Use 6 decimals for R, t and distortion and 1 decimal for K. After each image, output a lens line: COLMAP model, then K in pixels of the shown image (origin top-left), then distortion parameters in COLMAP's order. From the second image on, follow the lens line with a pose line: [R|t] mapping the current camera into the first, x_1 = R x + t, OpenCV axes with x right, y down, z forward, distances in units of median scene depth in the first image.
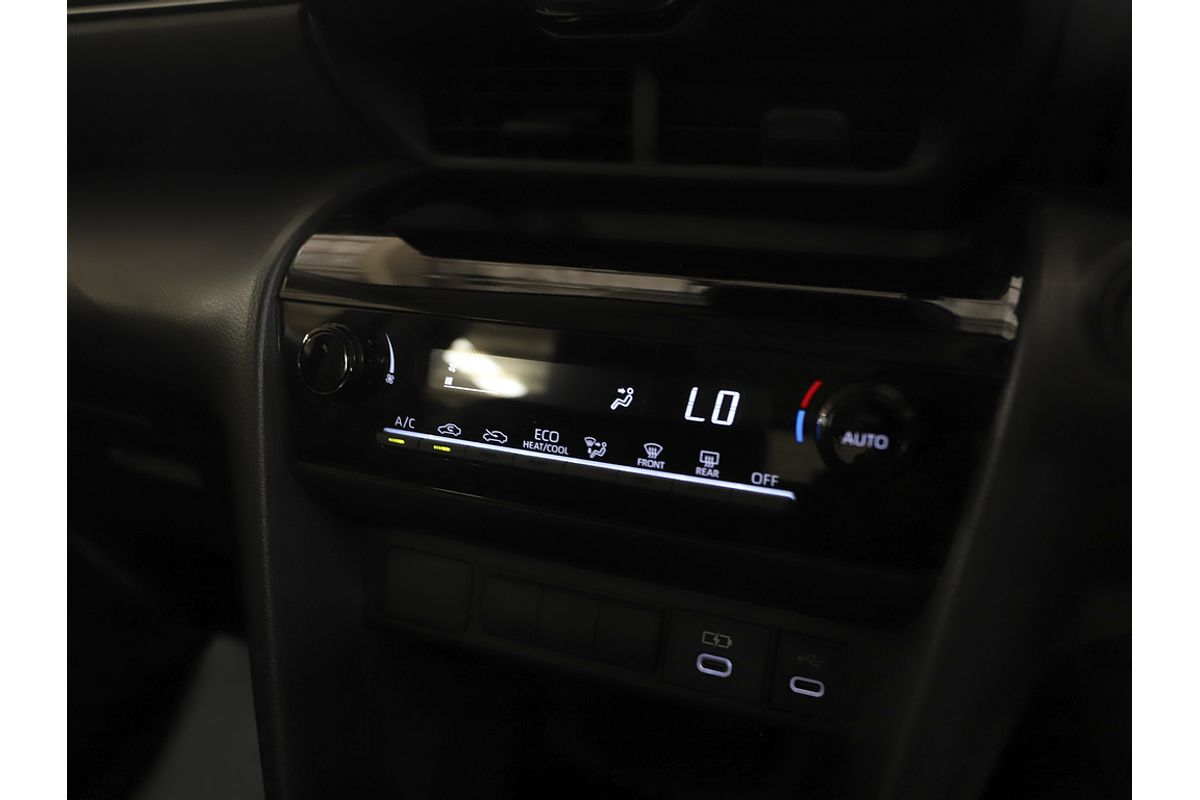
lens RADIAL K [[945.3, 0, 596.2], [0, 945.3, 399.2], [0, 0, 1]] dist [-0.083786, -0.000467]
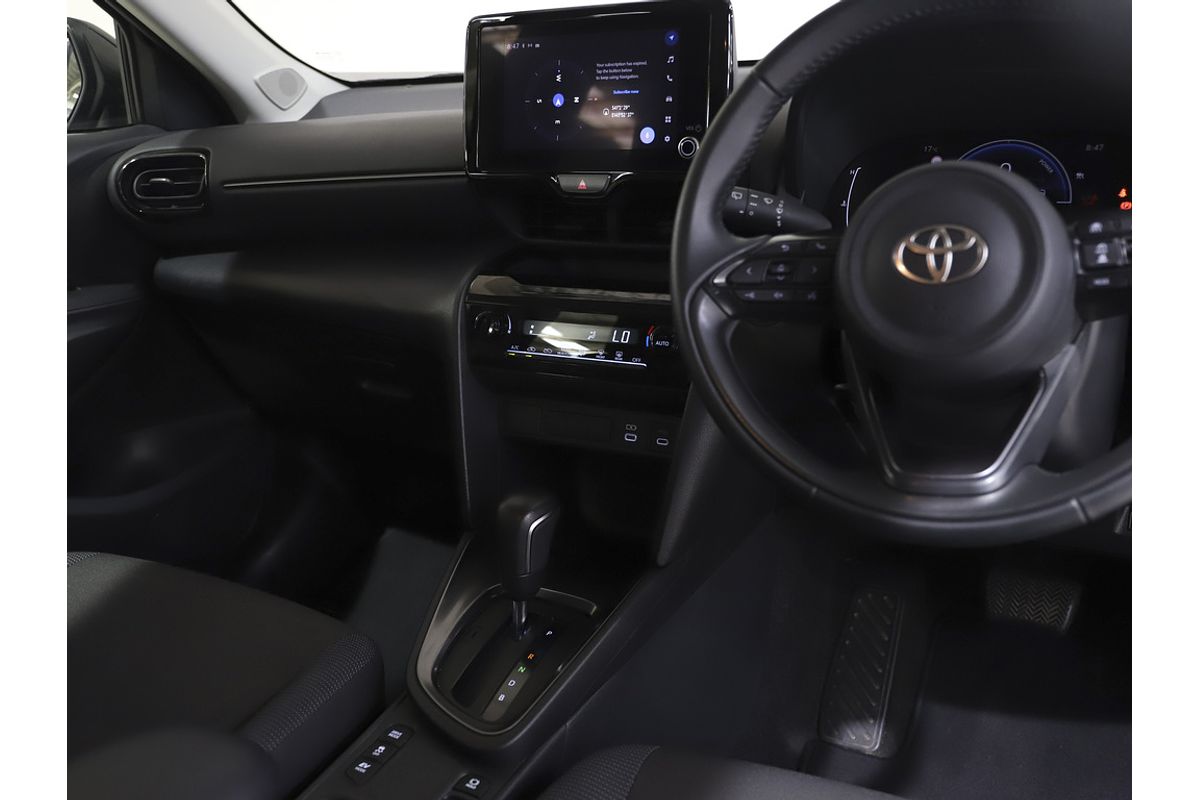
lens RADIAL K [[1080.6, 0, 599.2], [0, 1080.6, 401.6], [0, 0, 1]] dist [-0.052913, 0.014818]
pose [[0.992938, -0.010012, -0.118211, 0.427522], [0.007876, 0.999797, -0.018523, 0.256436], [0.118373, 0.017461, 0.992816, -2.178587]]
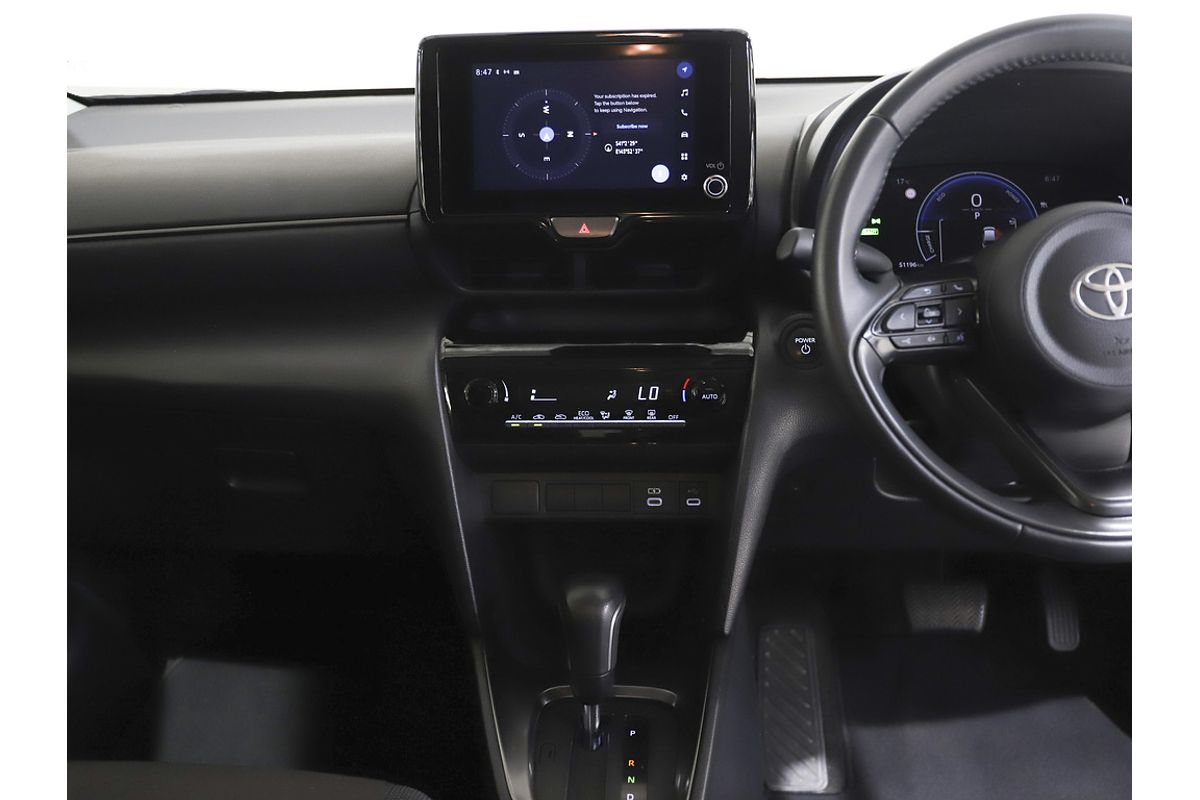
lens RADIAL K [[1208.9, 0, 604.6], [0, 1208.9, 398.0], [0, 0, 1]] dist [-0.032237, 0.000000]
pose [[0.939337, -0.111803, 0.324261, -1.040390], [0.124634, 0.992021, -0.019006, 0.066946], [-0.319549, 0.058267, 0.945777, -2.046424]]
